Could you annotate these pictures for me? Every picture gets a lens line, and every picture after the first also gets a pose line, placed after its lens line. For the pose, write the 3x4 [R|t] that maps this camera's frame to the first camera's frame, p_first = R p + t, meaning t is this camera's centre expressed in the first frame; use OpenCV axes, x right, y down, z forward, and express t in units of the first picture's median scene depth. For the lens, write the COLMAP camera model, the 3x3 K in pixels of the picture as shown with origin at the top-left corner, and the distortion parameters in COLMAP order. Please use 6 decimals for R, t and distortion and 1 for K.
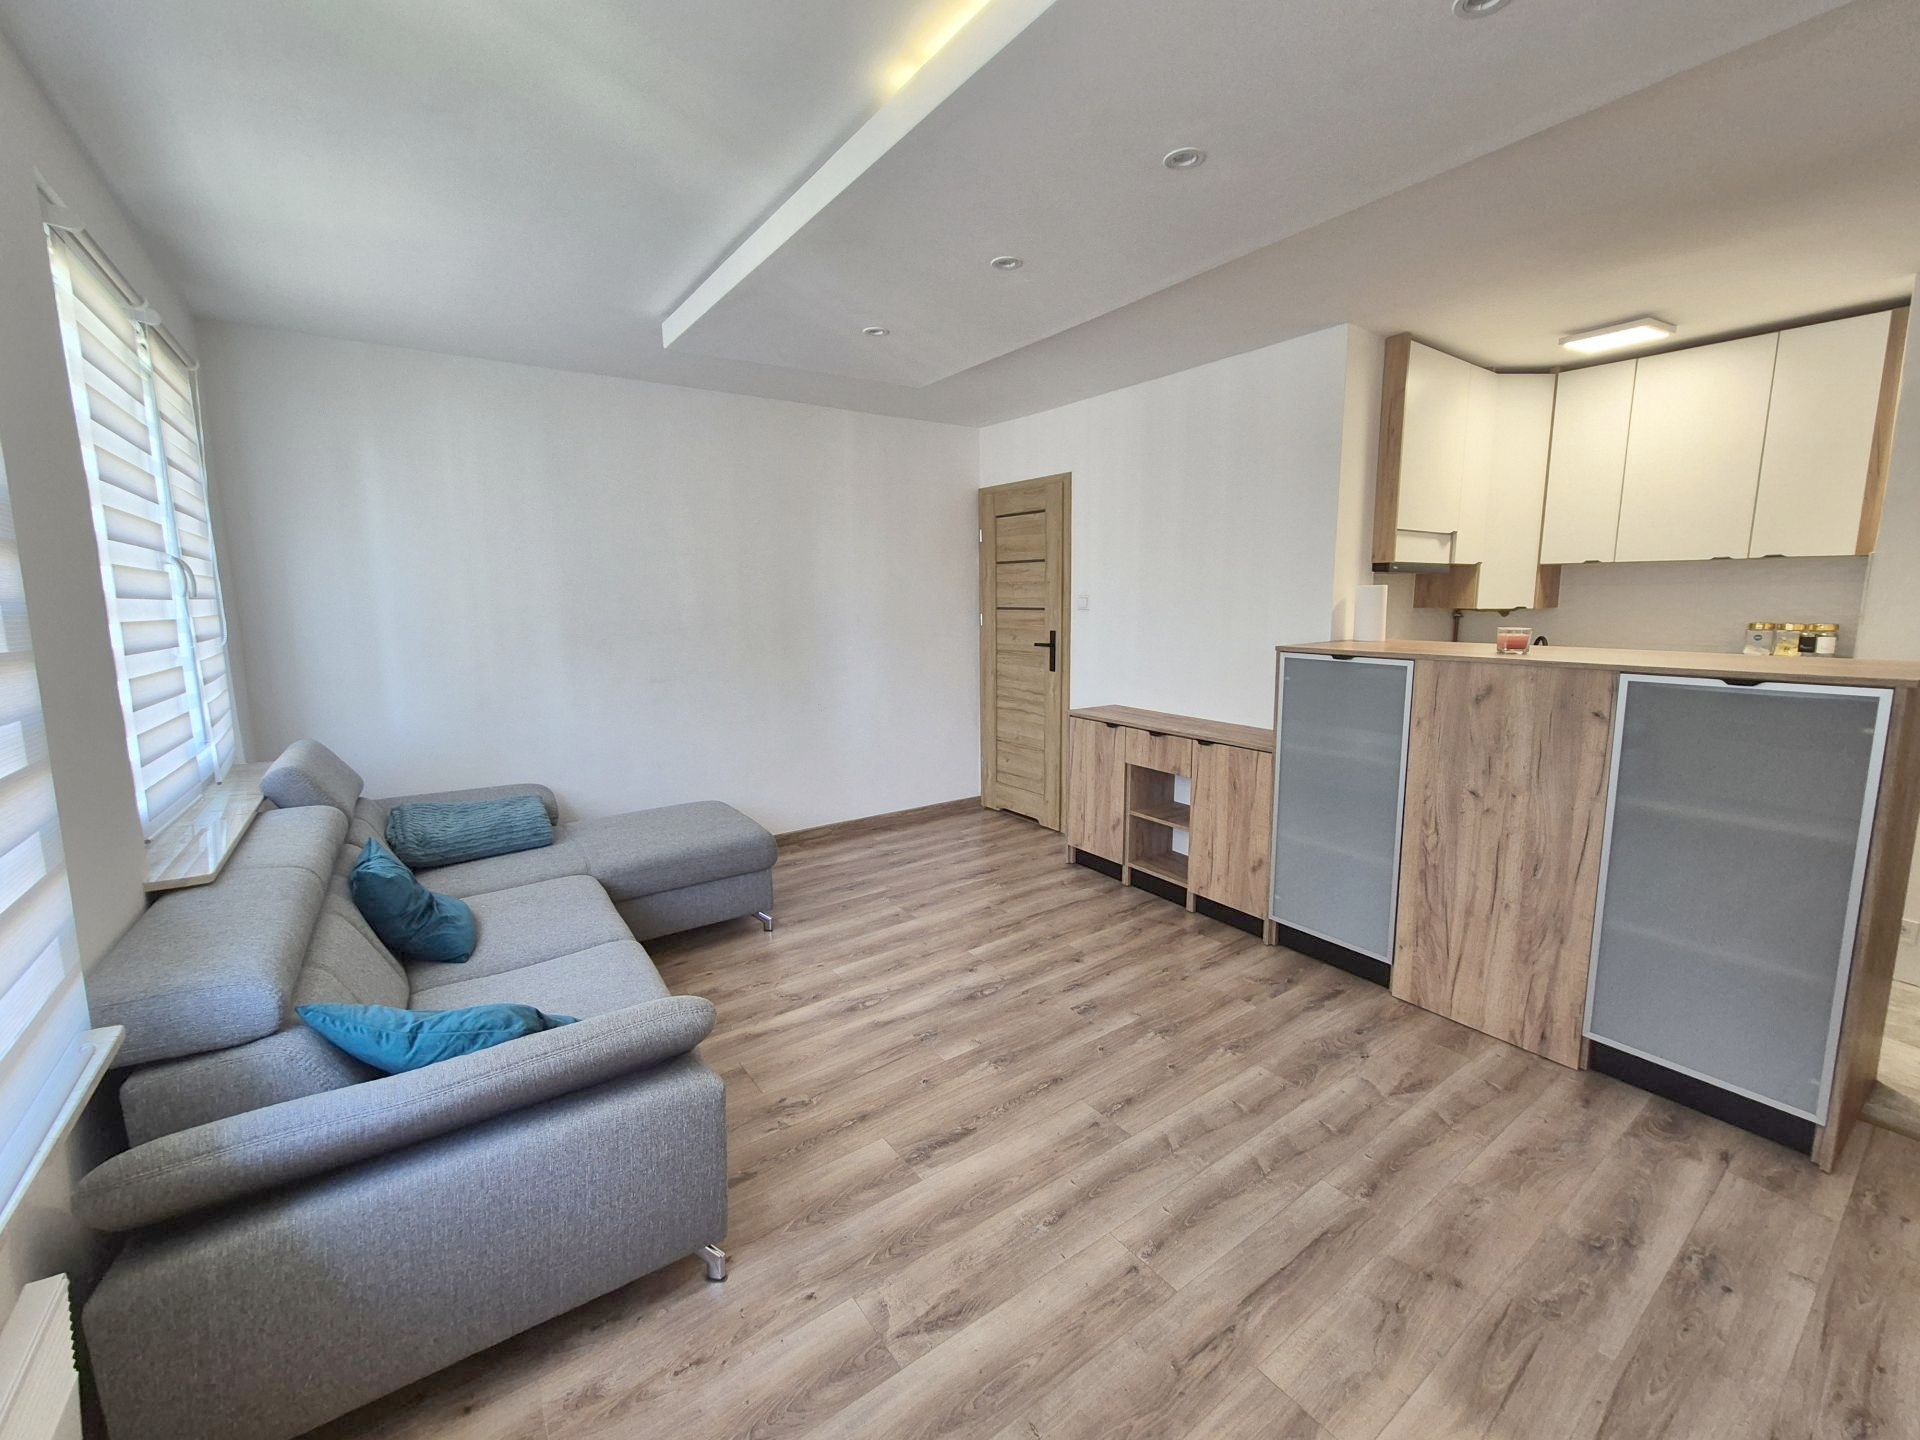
lens RADIAL K [[788.1, 0, 970.6], [0, 788.1, 708.6], [0, 0, 1]] dist [0.000810, 0.000601]
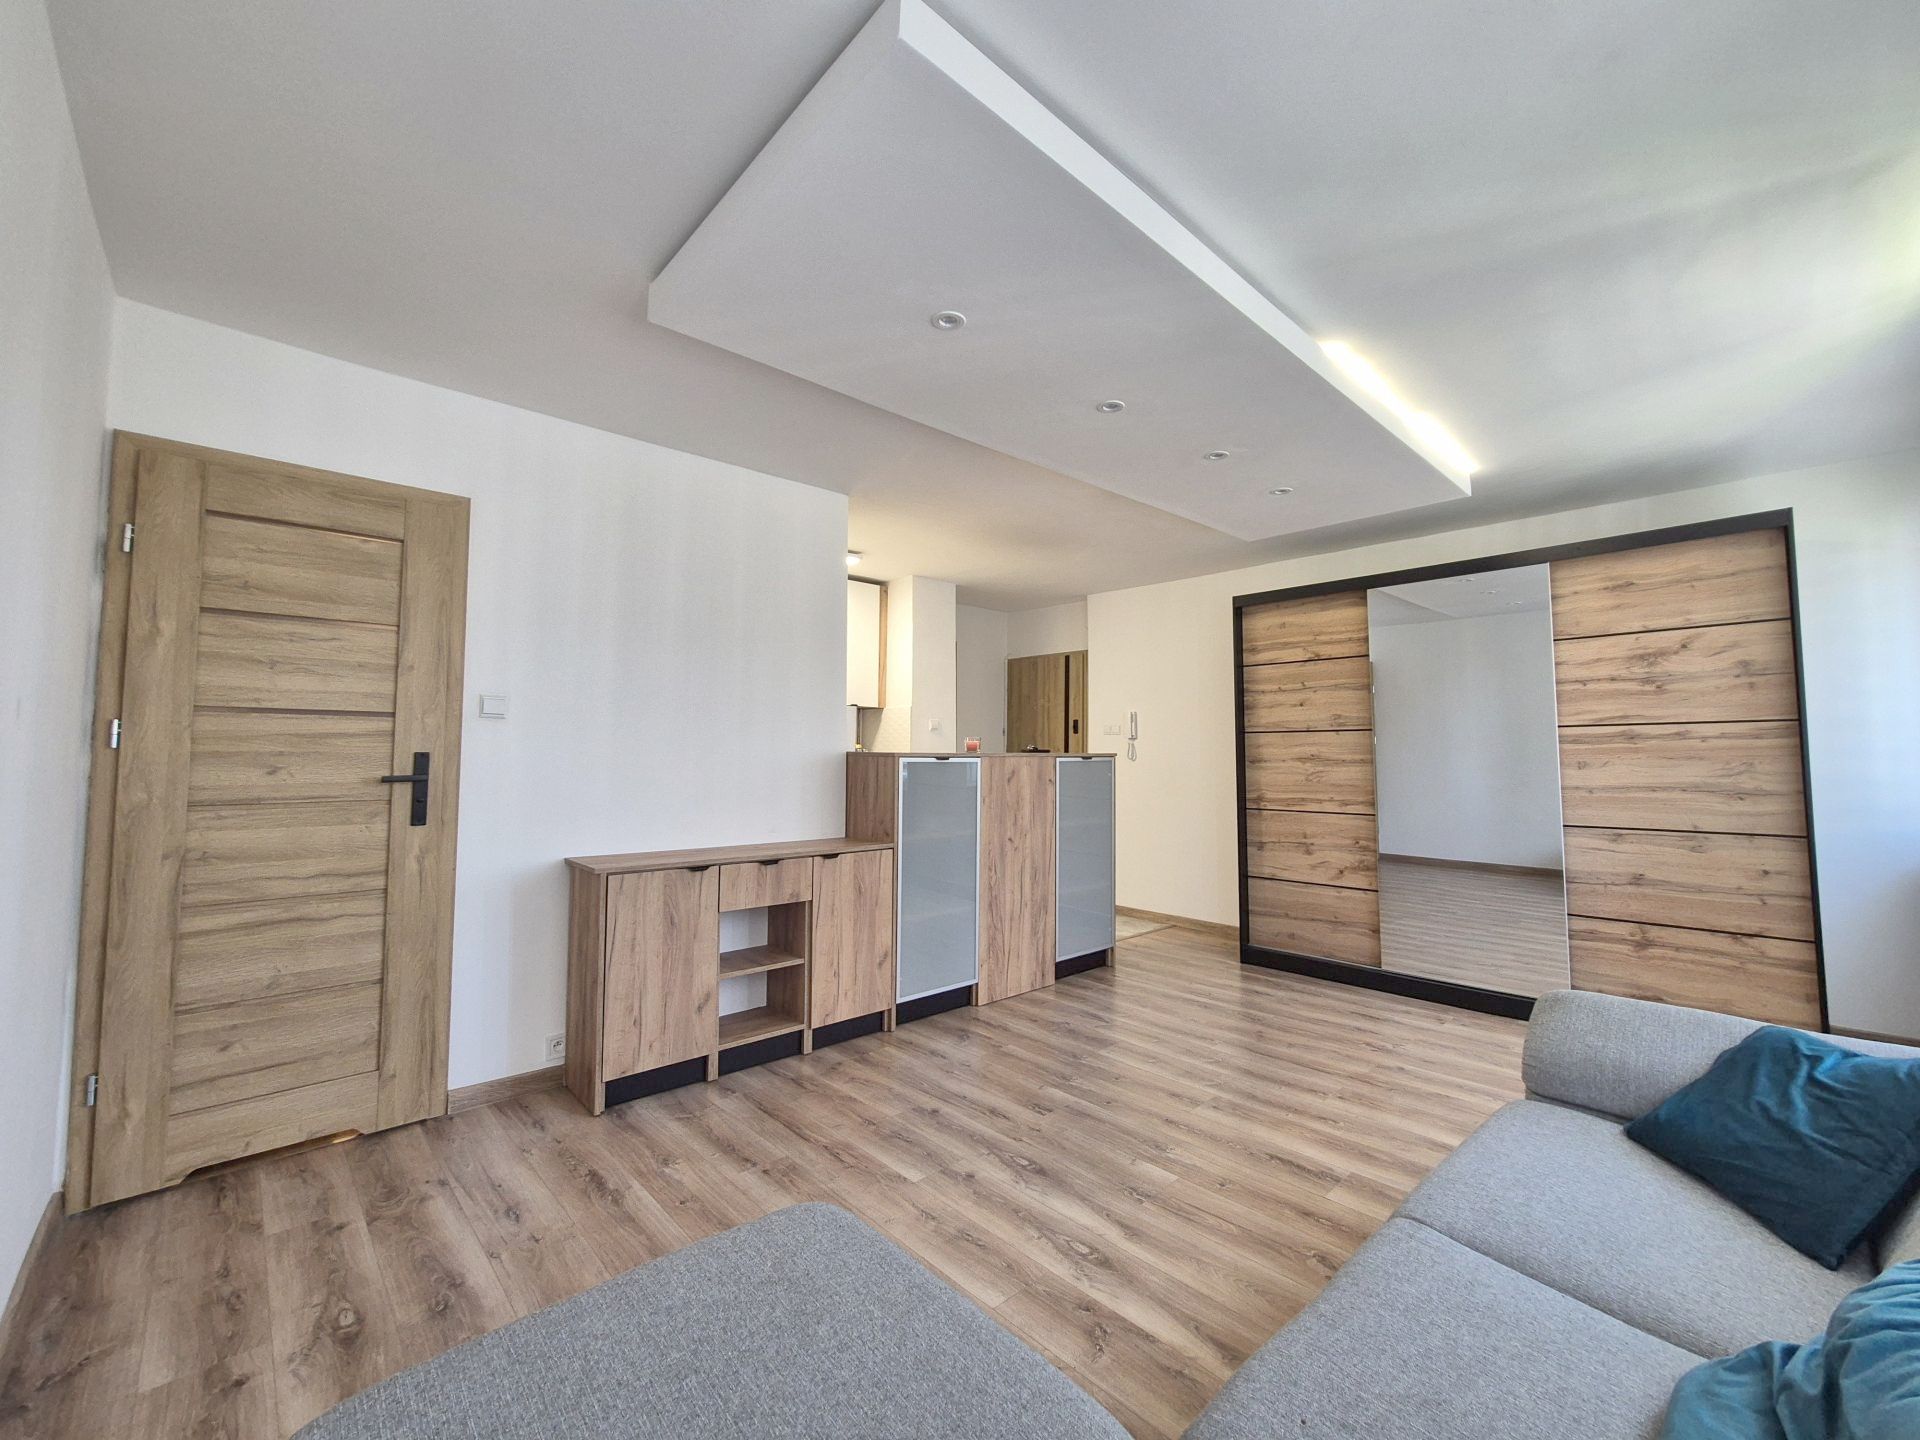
lens RADIAL K [[788.1, 0, 970.6], [0, 788.1, 708.6], [0, 0, 1]] dist [0.000810, 0.000601]
pose [[-0.126814, 0.064528, 0.989825, -0.826594], [0.139615, 0.989109, -0.046594, -0.079219], [-0.982052, 0.132286, -0.134442, 1.115511]]
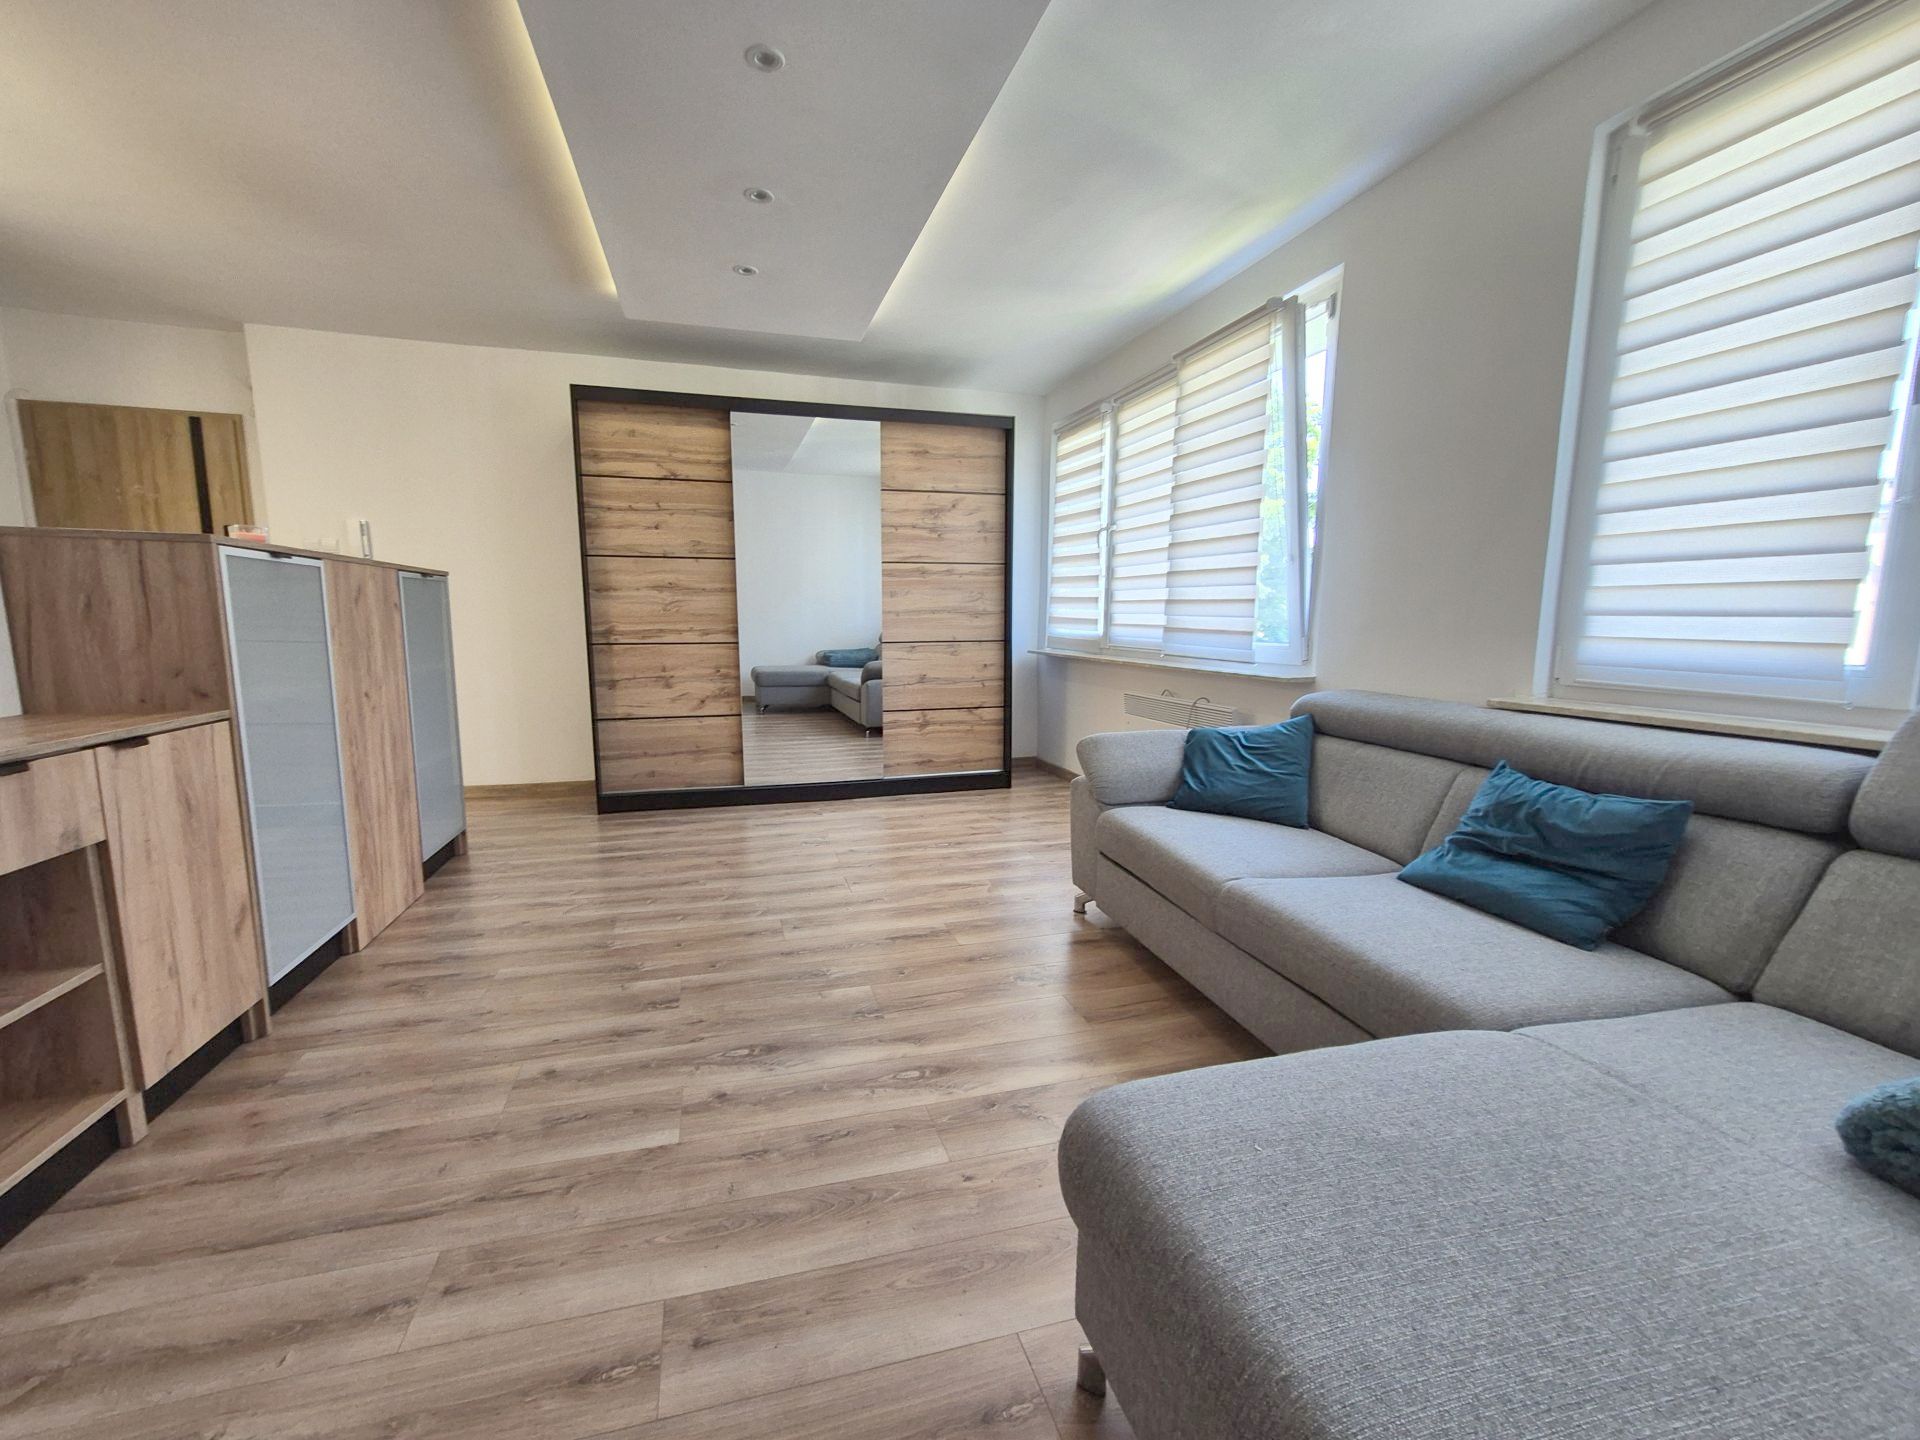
lens RADIAL K [[795.7, 0, 938.1], [0, 795.7, 730.3], [0, 0, 1]] dist [0.000423, 0.000171]
pose [[-0.937874, -0.045112, 0.344030, -0.357275], [0.052159, 0.961914, 0.268328, -0.074771], [-0.343032, 0.269602, -0.899802, 1.492246]]
